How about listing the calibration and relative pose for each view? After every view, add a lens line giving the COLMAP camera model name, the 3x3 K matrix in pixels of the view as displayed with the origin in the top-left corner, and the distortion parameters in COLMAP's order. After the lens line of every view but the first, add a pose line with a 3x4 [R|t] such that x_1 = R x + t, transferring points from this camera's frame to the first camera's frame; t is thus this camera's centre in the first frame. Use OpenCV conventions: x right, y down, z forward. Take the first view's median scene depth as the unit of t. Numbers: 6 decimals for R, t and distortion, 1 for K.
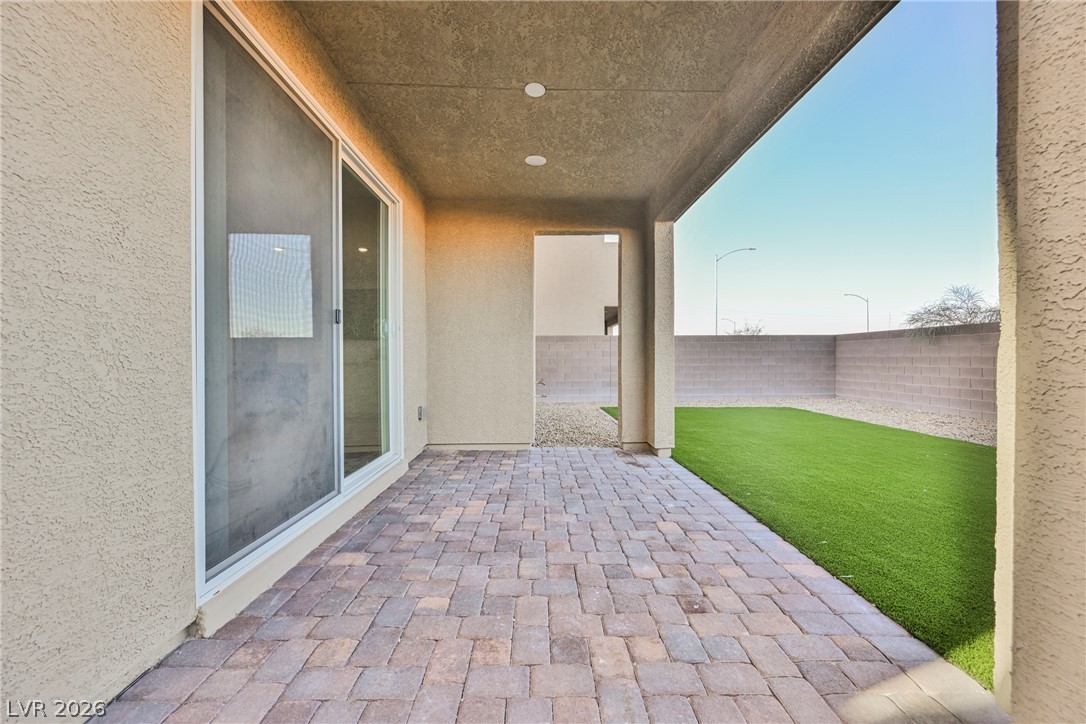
lens RADIAL K [[425.4, 0, 543.7], [0, 425.4, 360.8], [0, 0, 1]] dist [-0.000463, 0.000020]
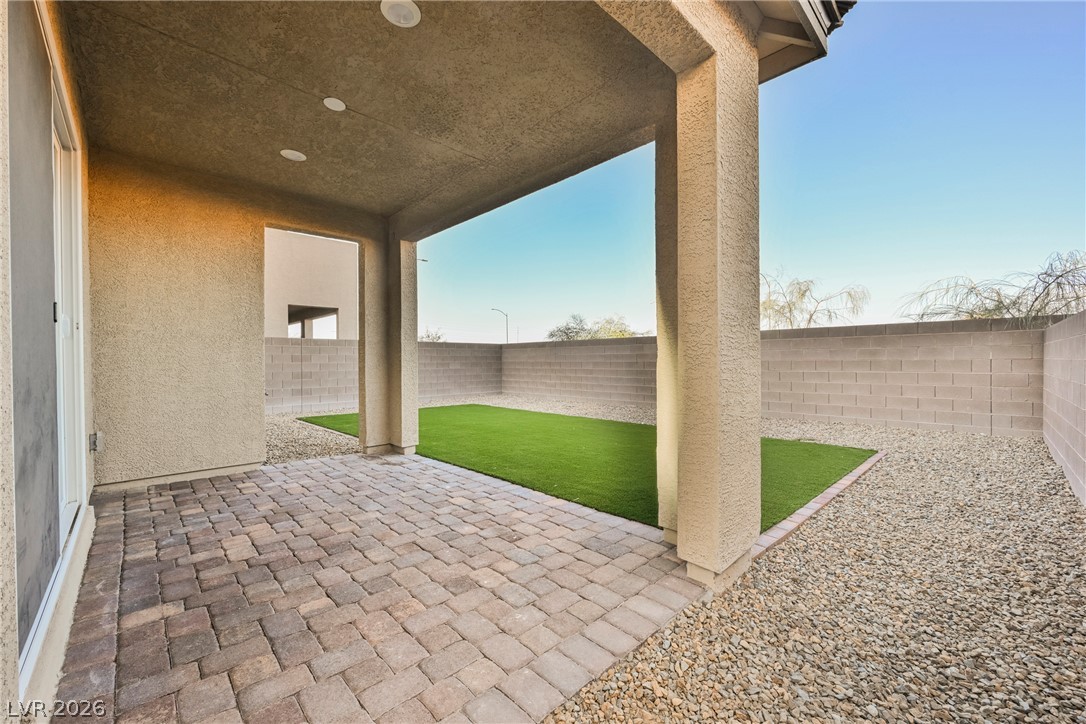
lens RADIAL K [[425.4, 0, 548.7], [0, 425.4, 364.0], [0, 0, 1]] dist [-0.000463, 0.000020]
pose [[0.735792, -0.005315, 0.677187, -0.272323], [0.006753, 0.999977, 0.000512, -0.008252], [-0.677174, 0.004196, 0.735811, -0.077550]]
